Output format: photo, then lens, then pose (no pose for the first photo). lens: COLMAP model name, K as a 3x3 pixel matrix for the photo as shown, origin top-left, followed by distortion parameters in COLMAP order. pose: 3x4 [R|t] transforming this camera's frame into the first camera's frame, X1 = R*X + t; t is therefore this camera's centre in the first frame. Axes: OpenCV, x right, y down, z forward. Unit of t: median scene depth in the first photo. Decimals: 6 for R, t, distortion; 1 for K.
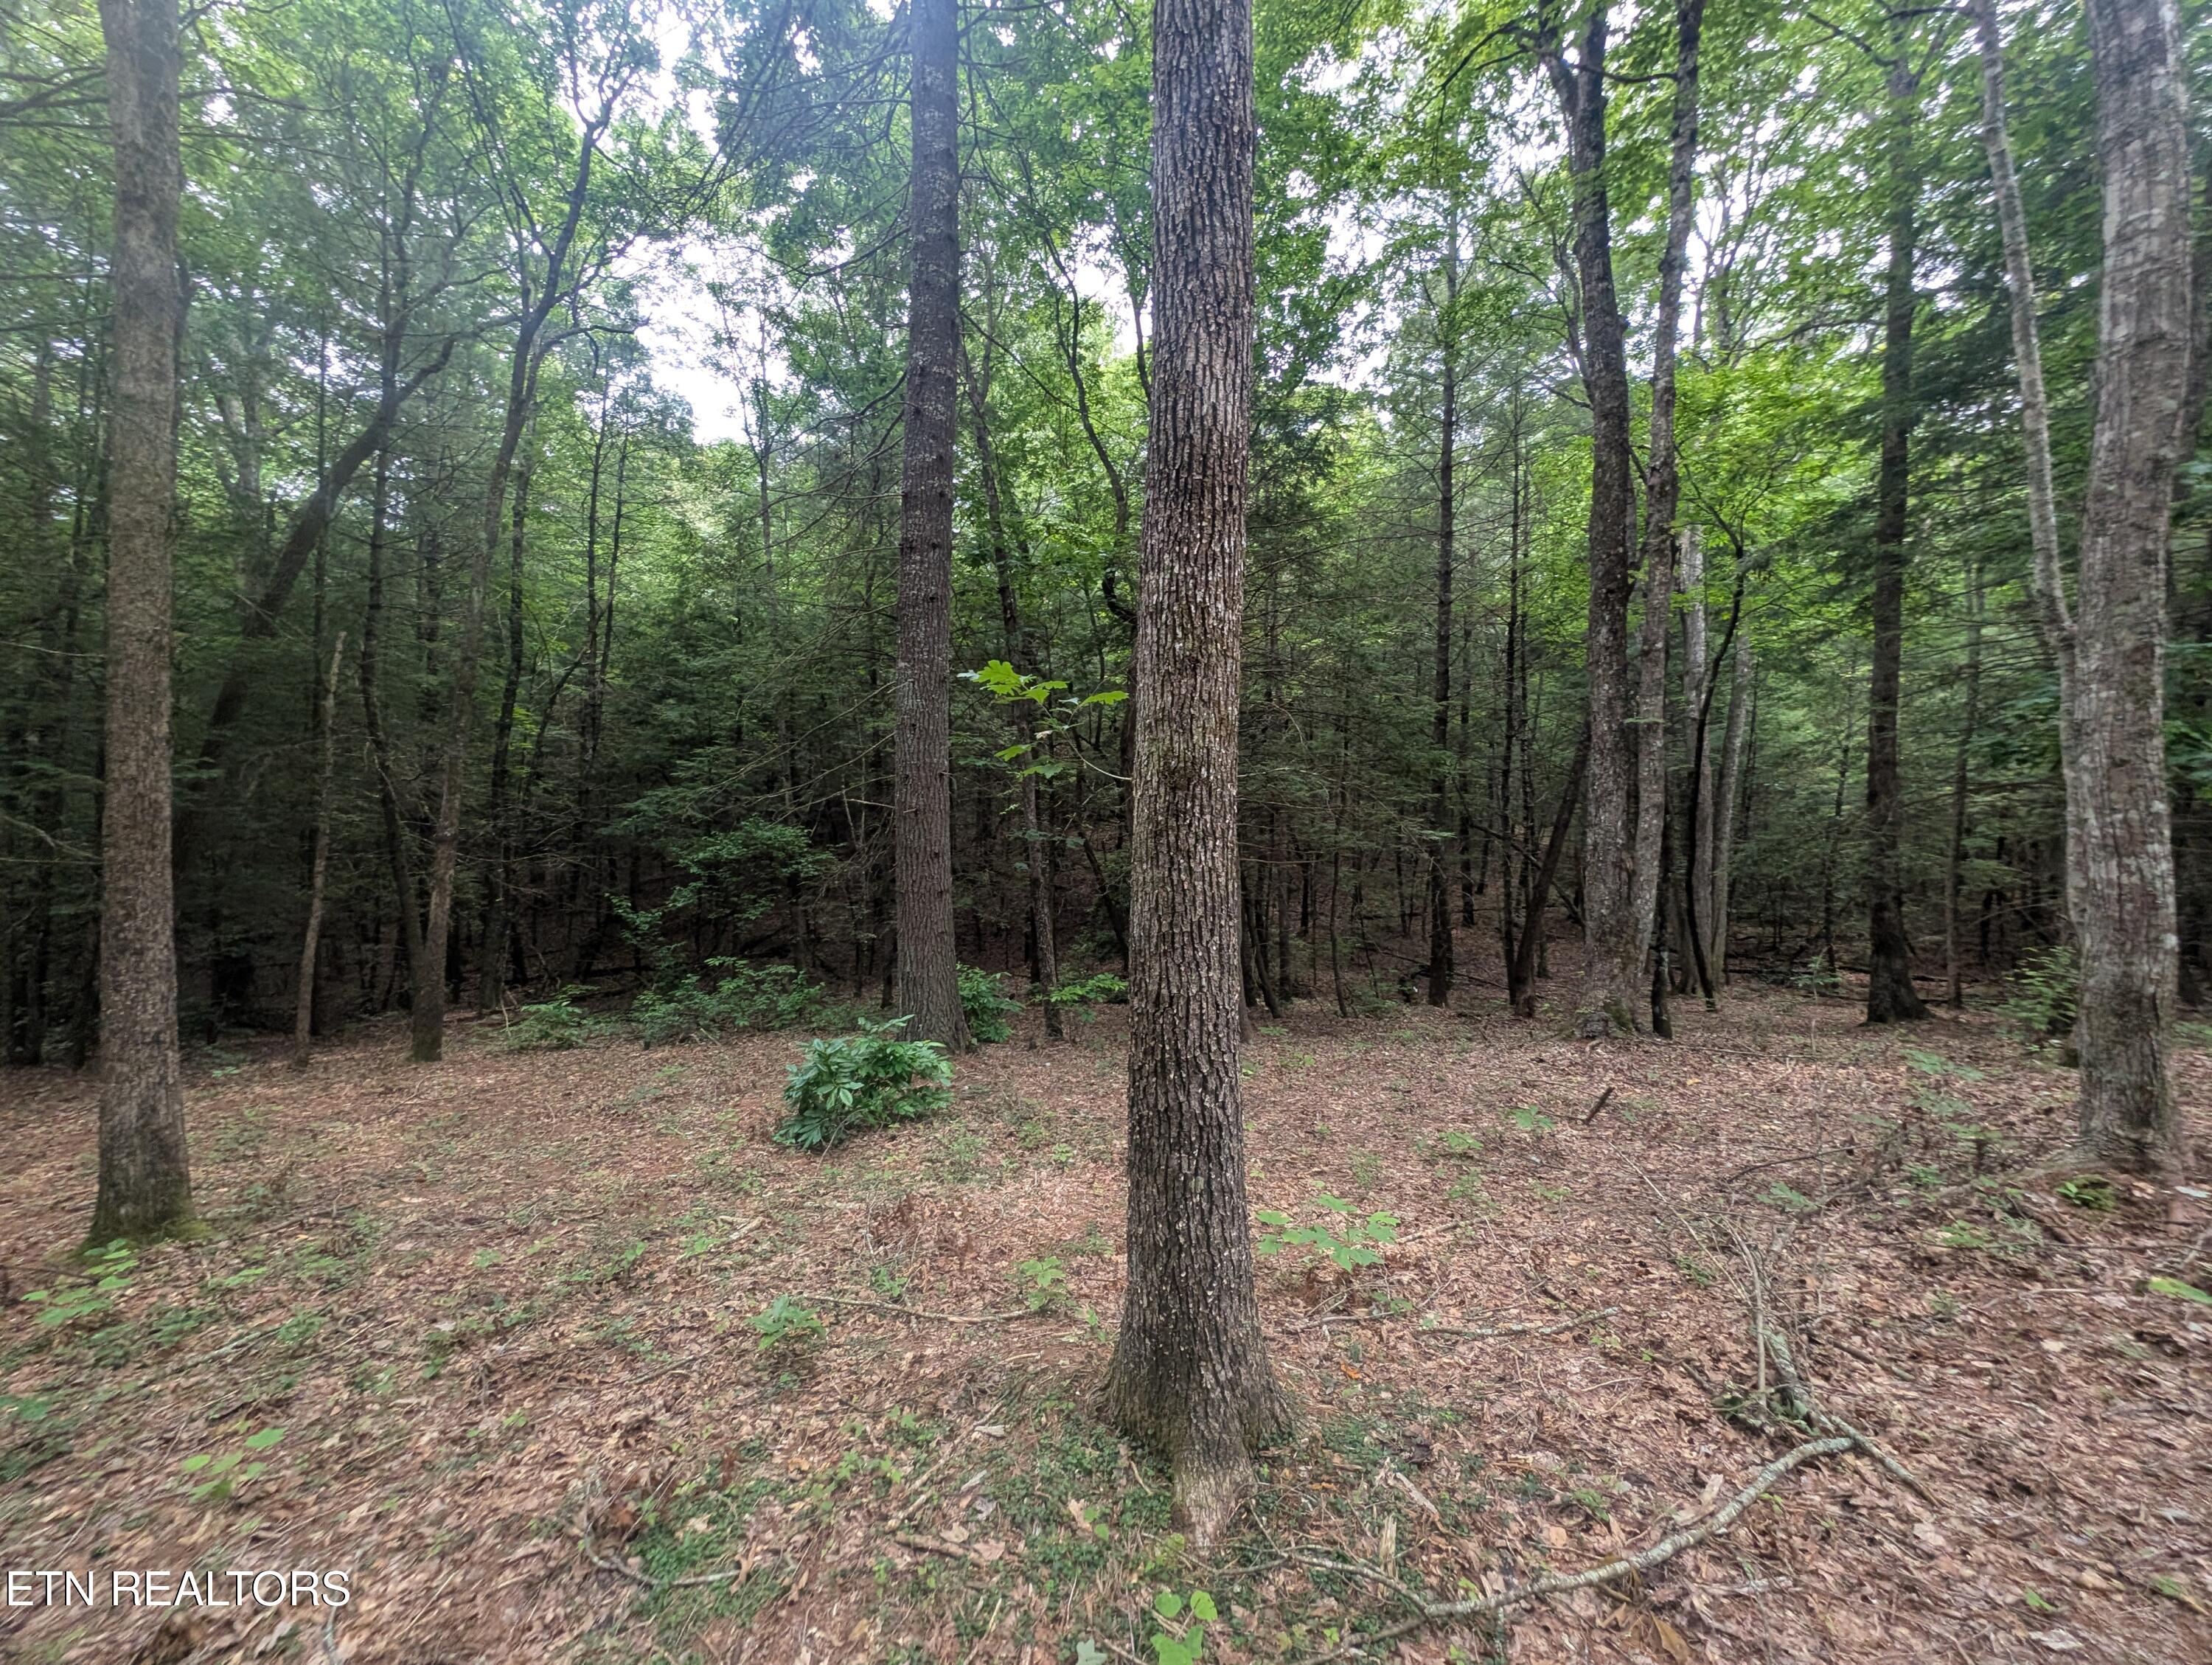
lens RADIAL K [[831.4, 0, 1103.4], [0, 831.4, 836.7], [0, 0, 1]] dist [0.008212, -0.003628]
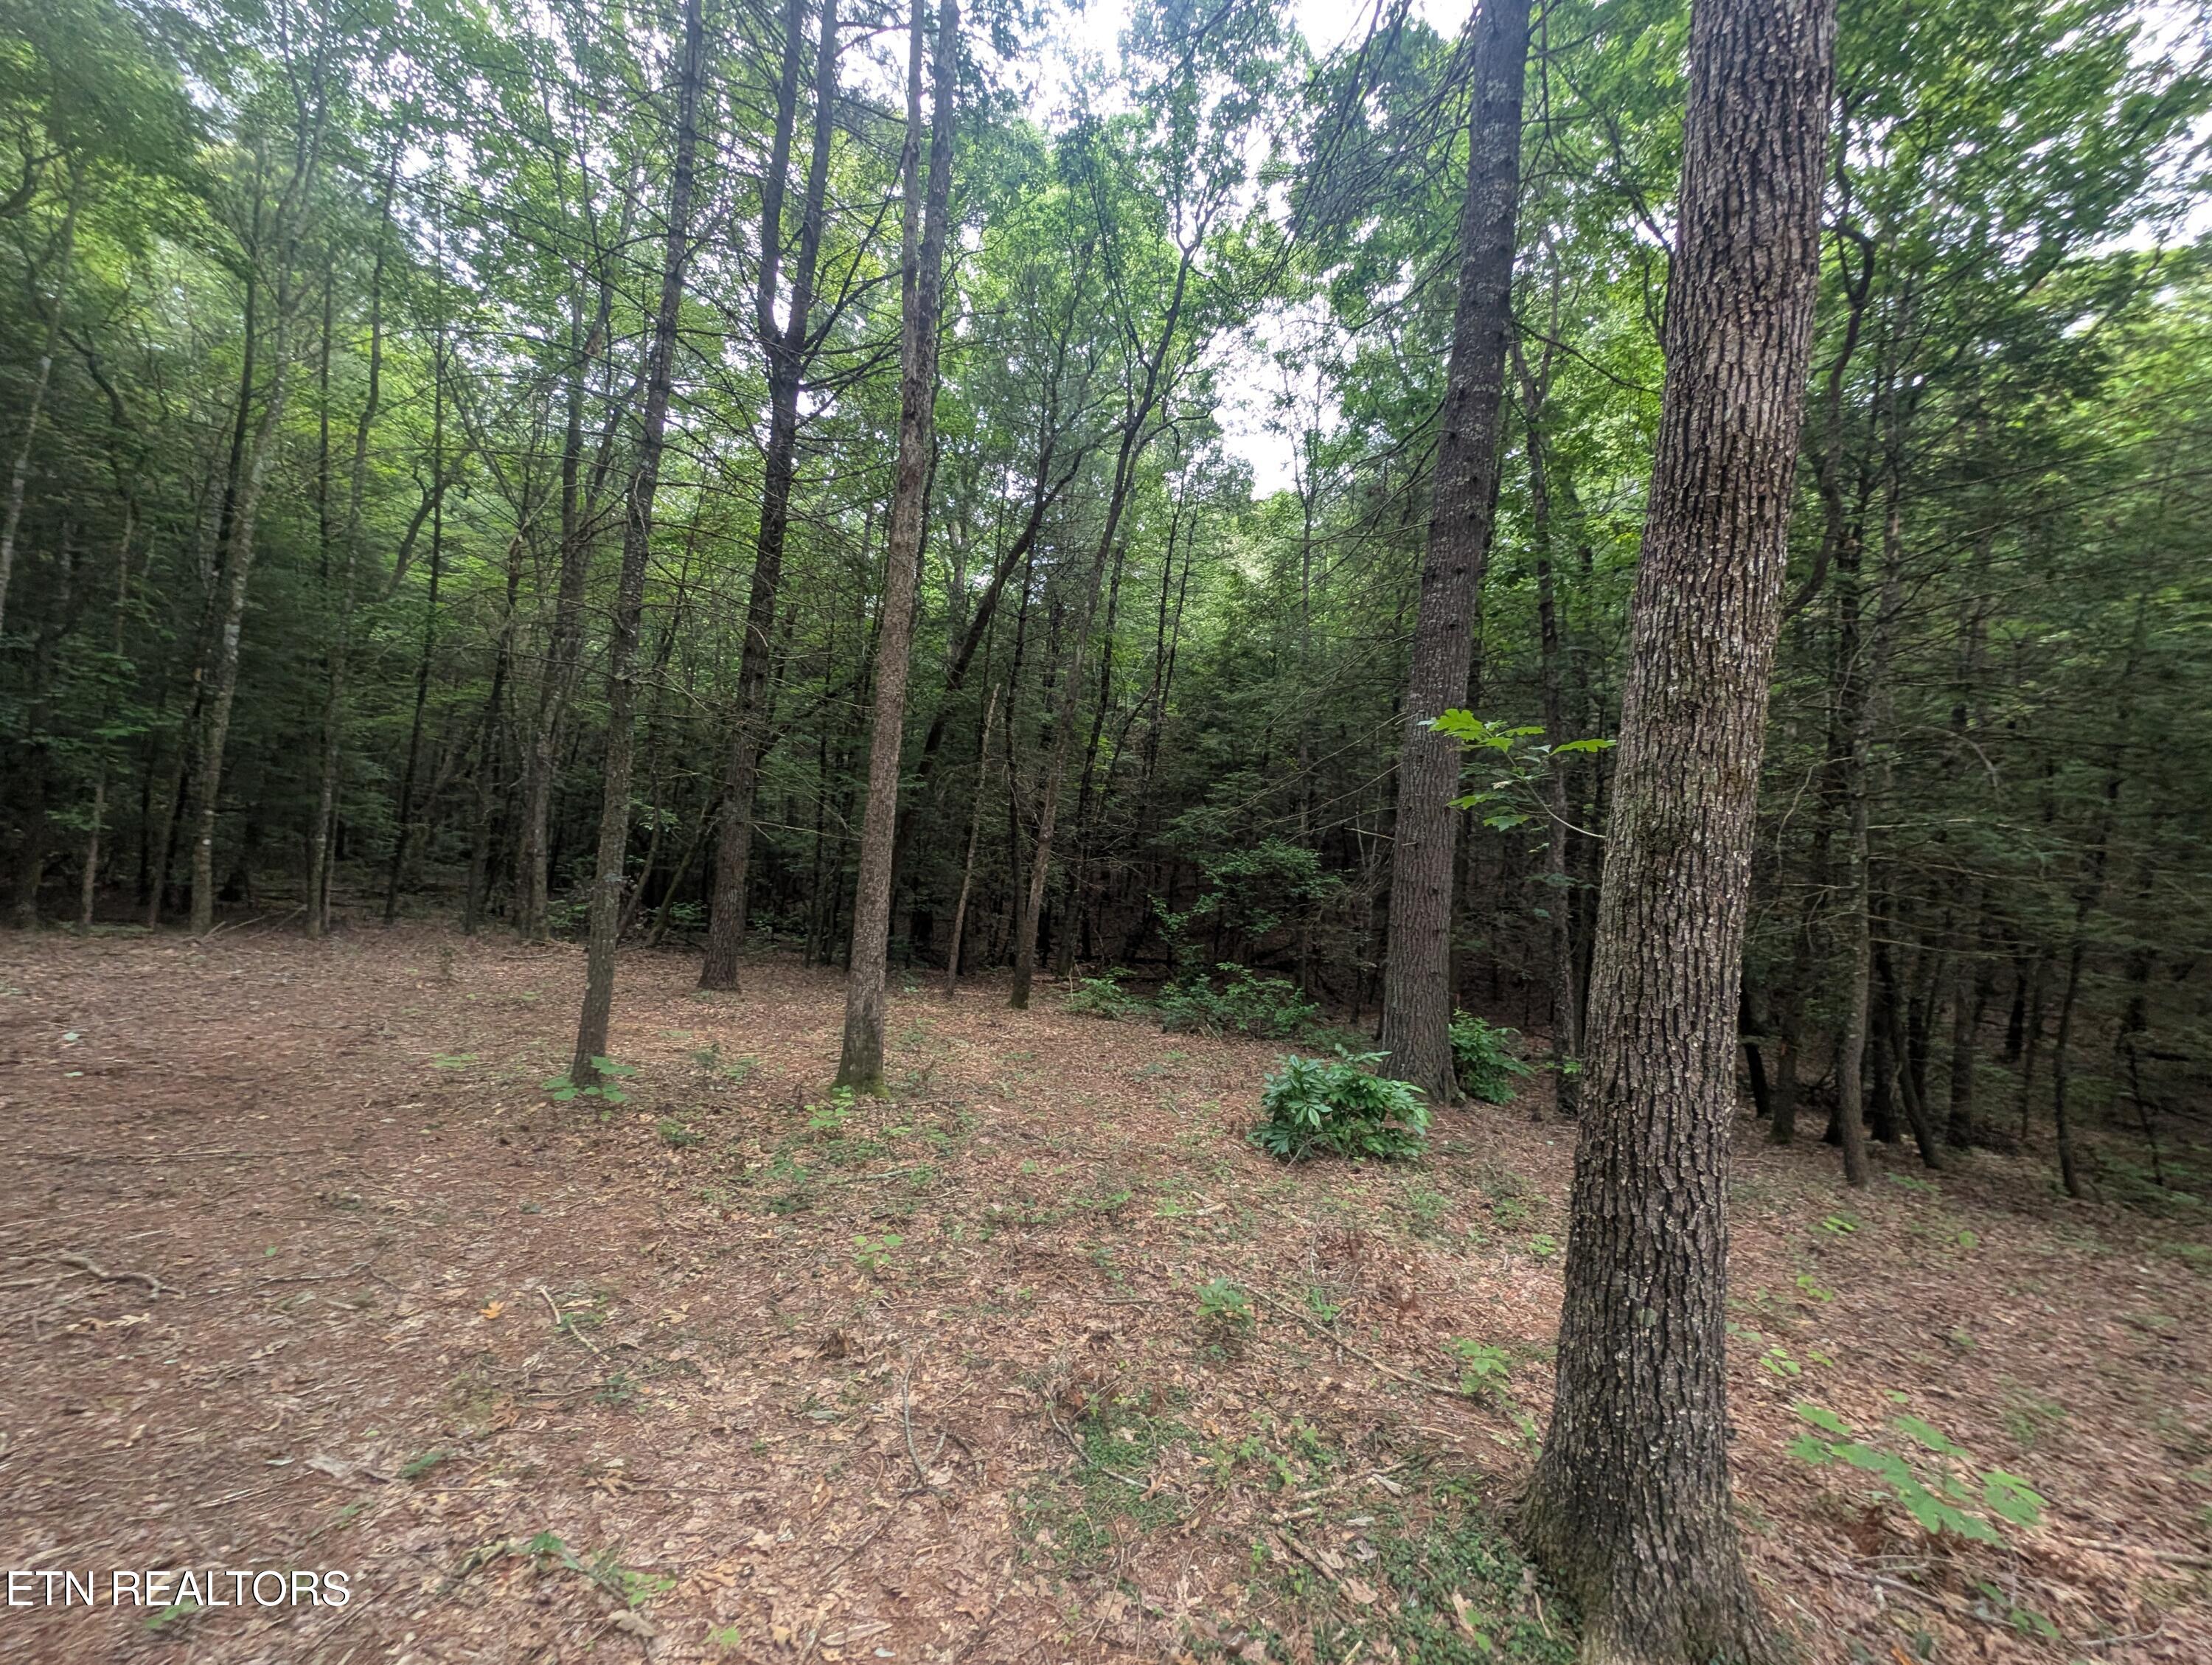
lens RADIAL K [[831.4, 0, 1100.2], [0, 831.4, 839.8], [0, 0, 1]] dist [0.008212, -0.003628]
pose [[0.817715, 0.068401, -0.571545, 0.039878], [-0.083405, 0.996516, -0.000067, -0.008406], [0.569549, 0.047725, 0.820571, -0.016916]]
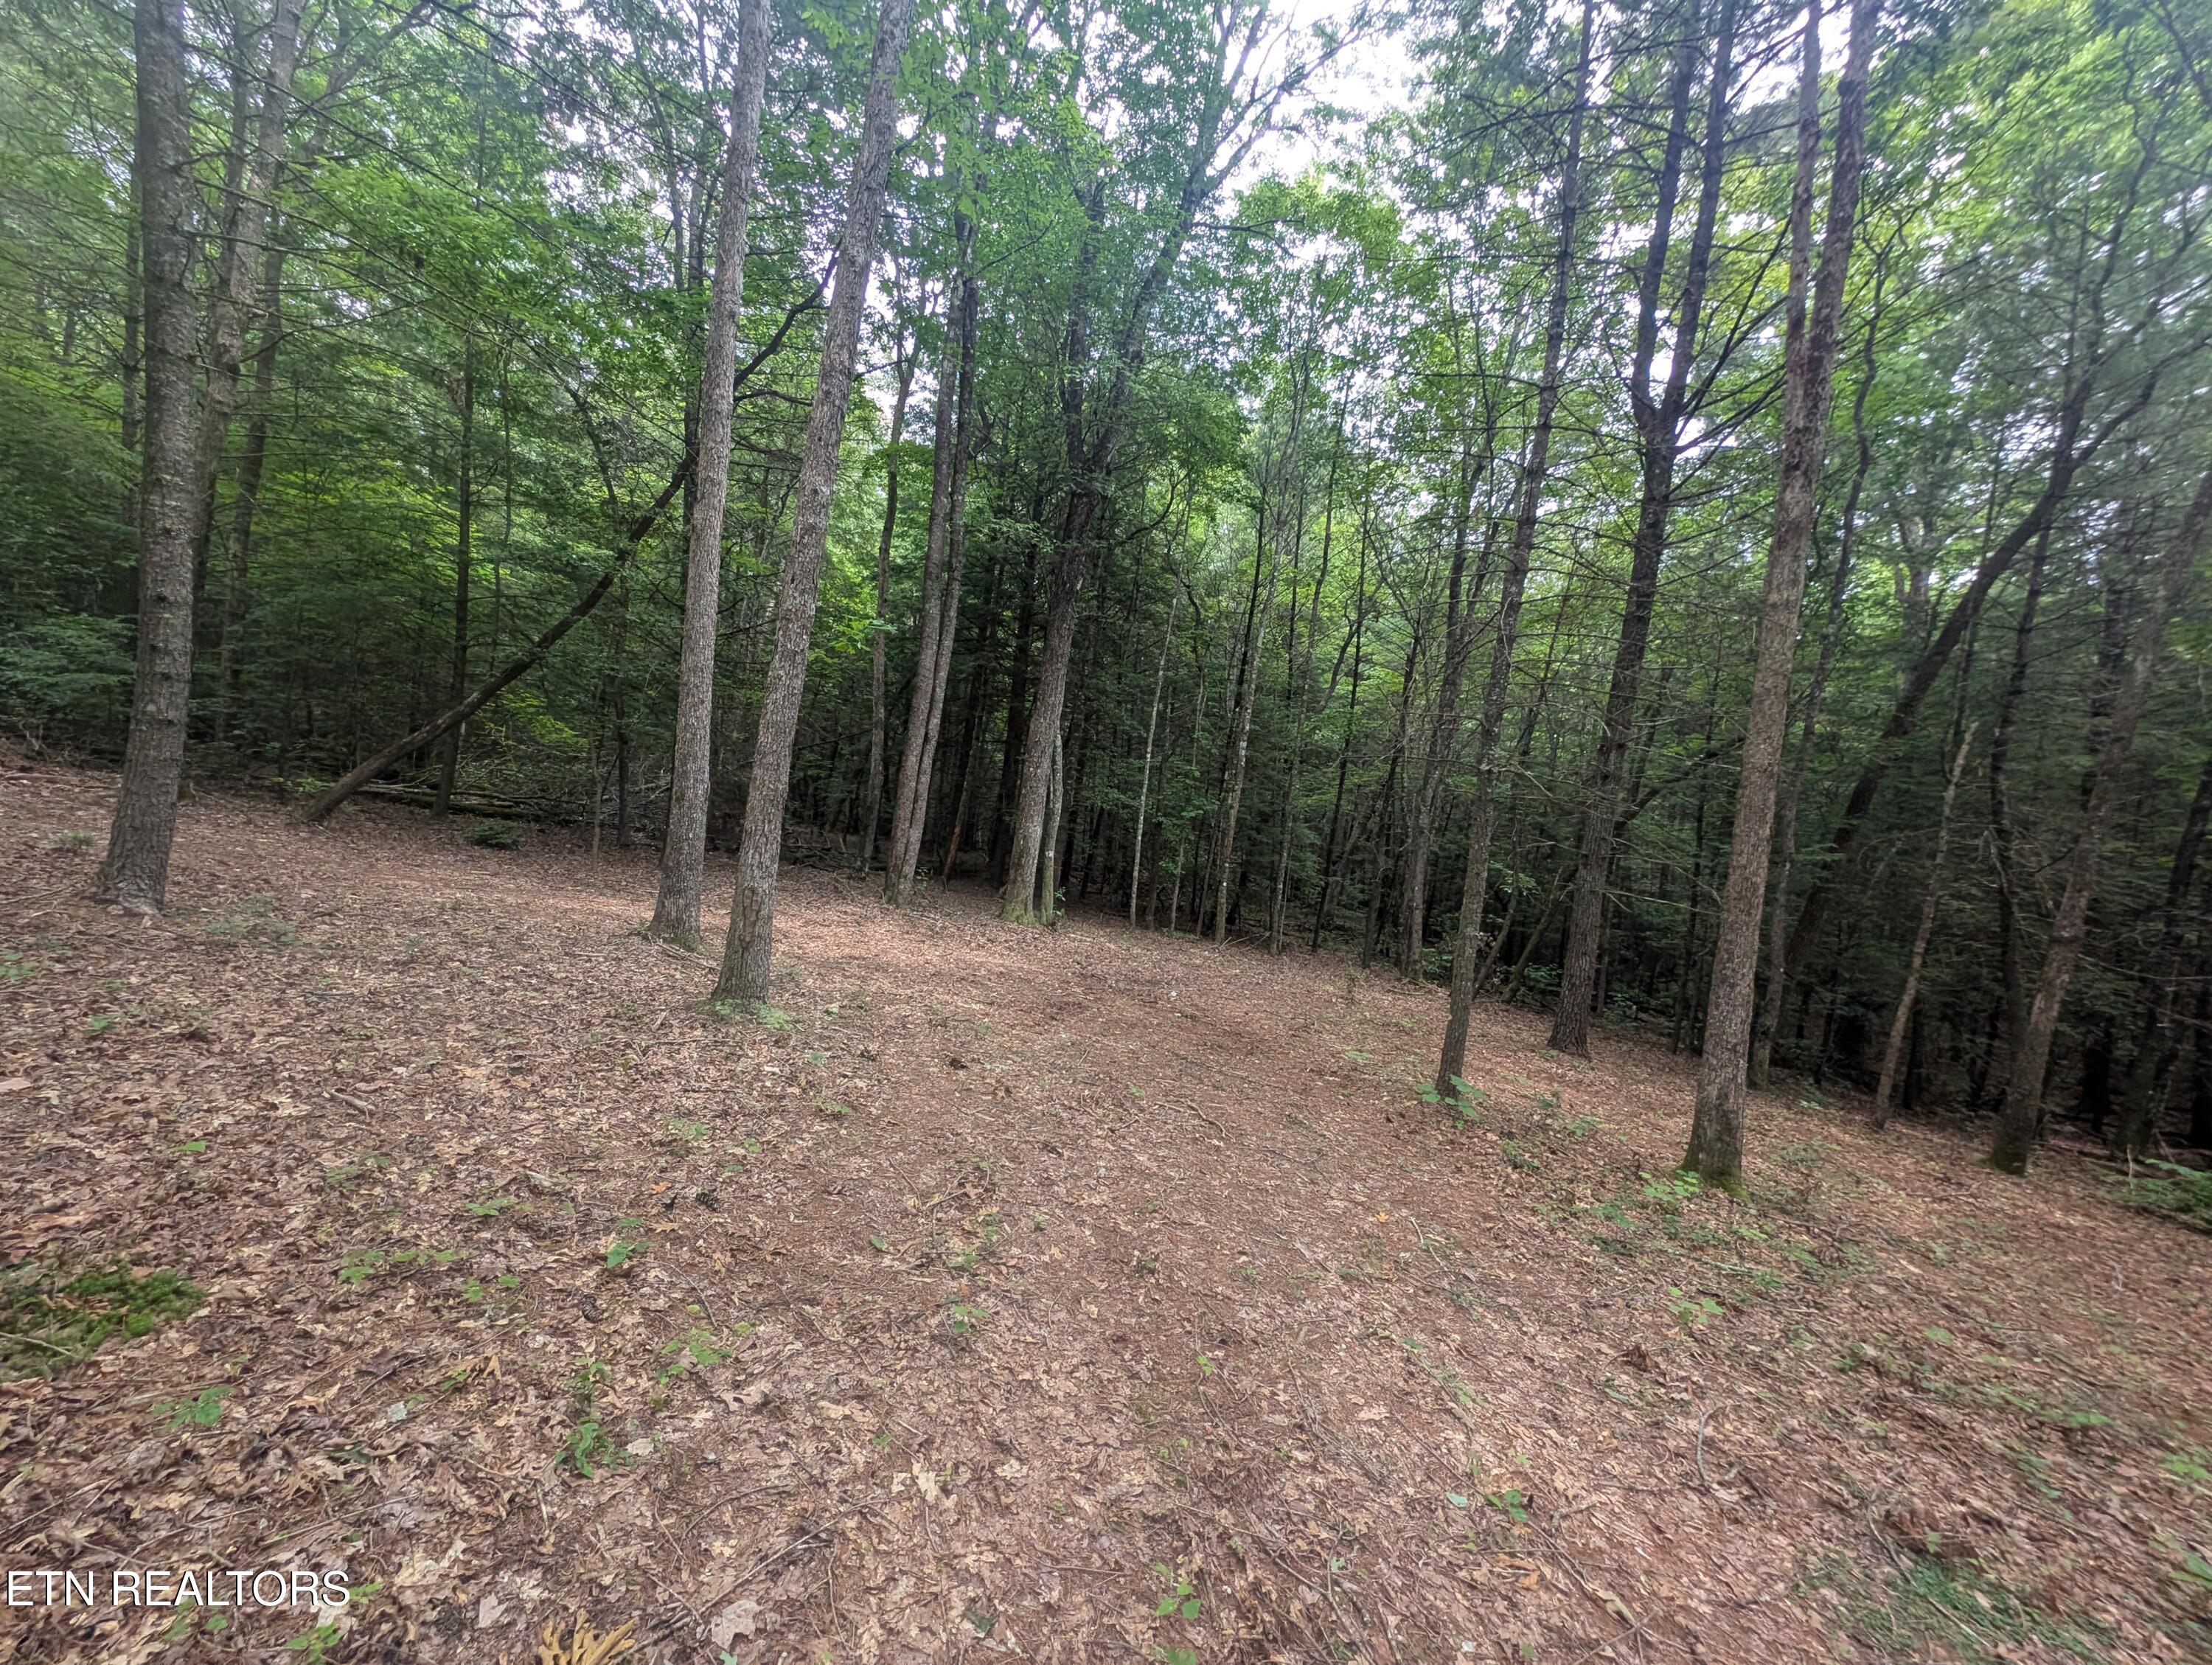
lens RADIAL K [[831.4, 0, 1096.0], [0, 831.4, 826.9], [0, 0, 1]] dist [0.008212, -0.003628]
pose [[-0.002411, 0.012075, -0.999924, 0.215520], [-0.113843, 0.993423, 0.012271, -0.019041], [0.993496, 0.113864, -0.001021, -0.092955]]
